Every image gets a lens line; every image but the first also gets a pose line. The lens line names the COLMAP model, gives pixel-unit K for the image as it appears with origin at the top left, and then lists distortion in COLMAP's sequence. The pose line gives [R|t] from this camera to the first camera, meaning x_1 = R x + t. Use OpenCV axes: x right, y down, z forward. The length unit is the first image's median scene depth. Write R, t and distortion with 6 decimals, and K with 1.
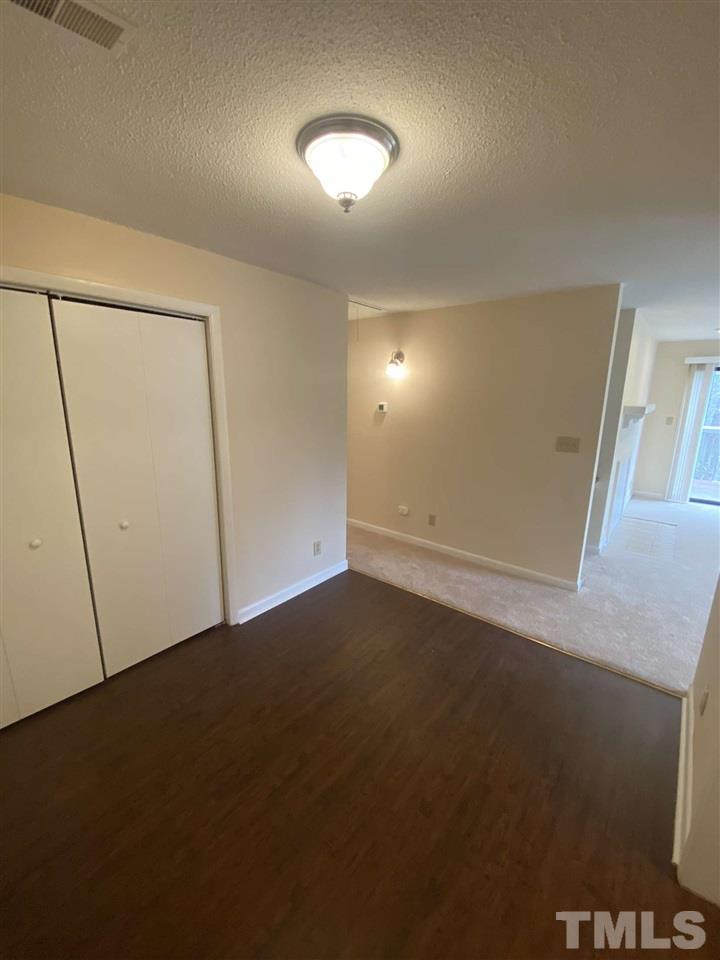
lens RADIAL K [[384.5, 0, 362.7], [0, 384.5, 478.7], [0, 0, 1]] dist [0.021258, -0.000135]
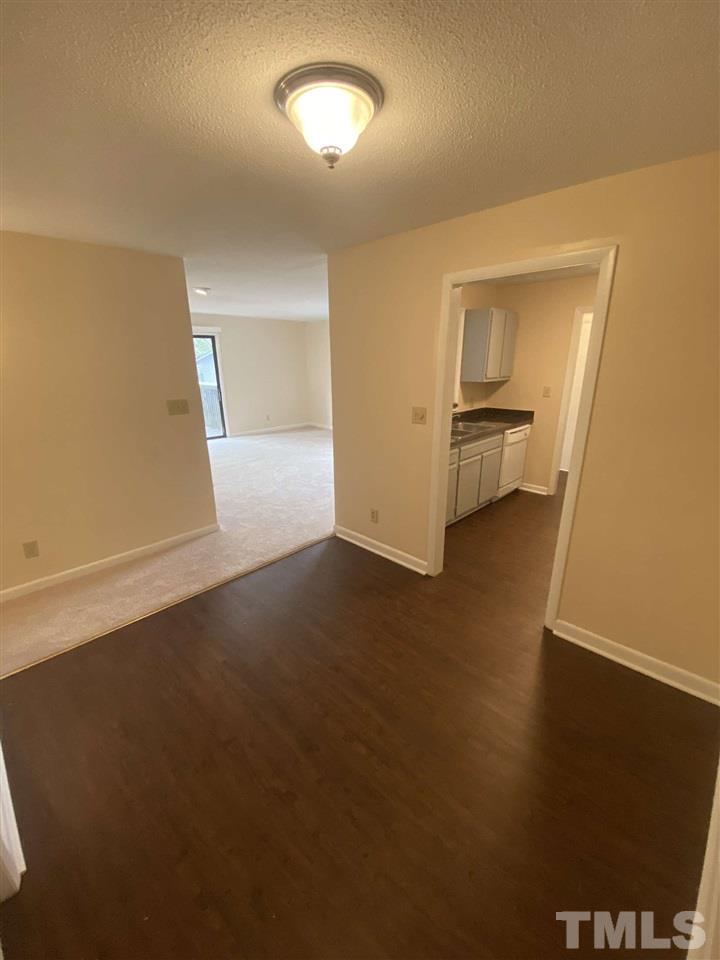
lens RADIAL K [[384.5, 0, 362.7], [0, 384.5, 478.7], [0, 0, 1]] dist [0.021258, -0.000135]
pose [[0.071681, -0.308171, 0.948627, -0.448700], [0.218023, 0.932915, 0.286592, -0.088535], [-0.973308, 0.186279, 0.134061, 0.361129]]
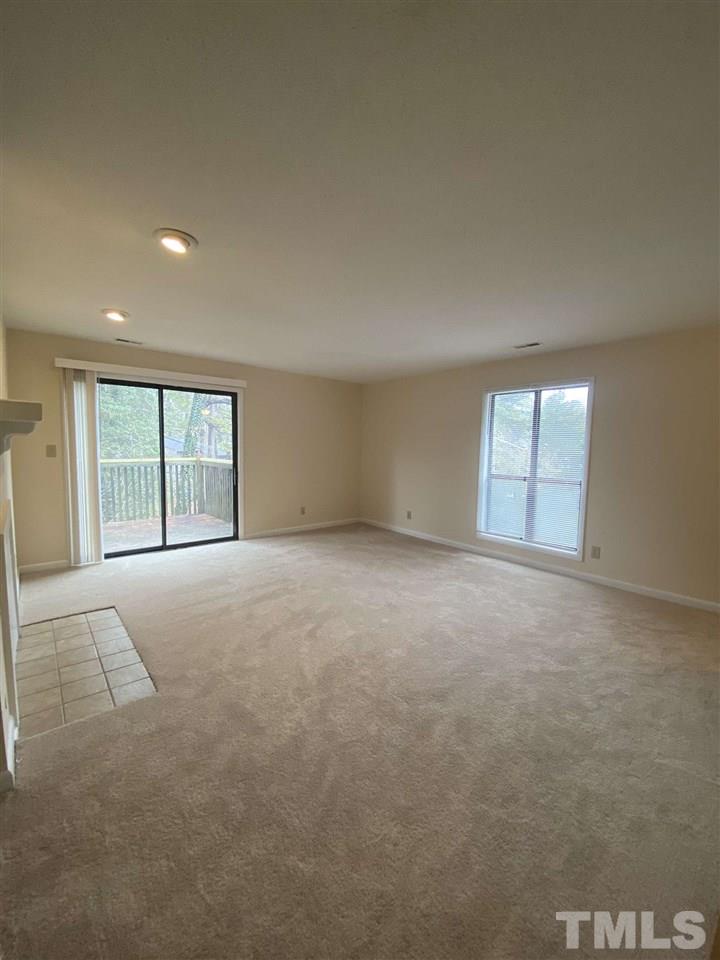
lens RADIAL K [[384.5, 0, 362.7], [0, 384.5, 478.7], [0, 0, 1]] dist [0.021258, -0.000135]
pose [[0.167967, -0.093017, 0.981394, 0.363574], [0.194122, 0.979166, 0.059582, -0.064431], [-0.966491, 0.180502, 0.182524, 0.621697]]
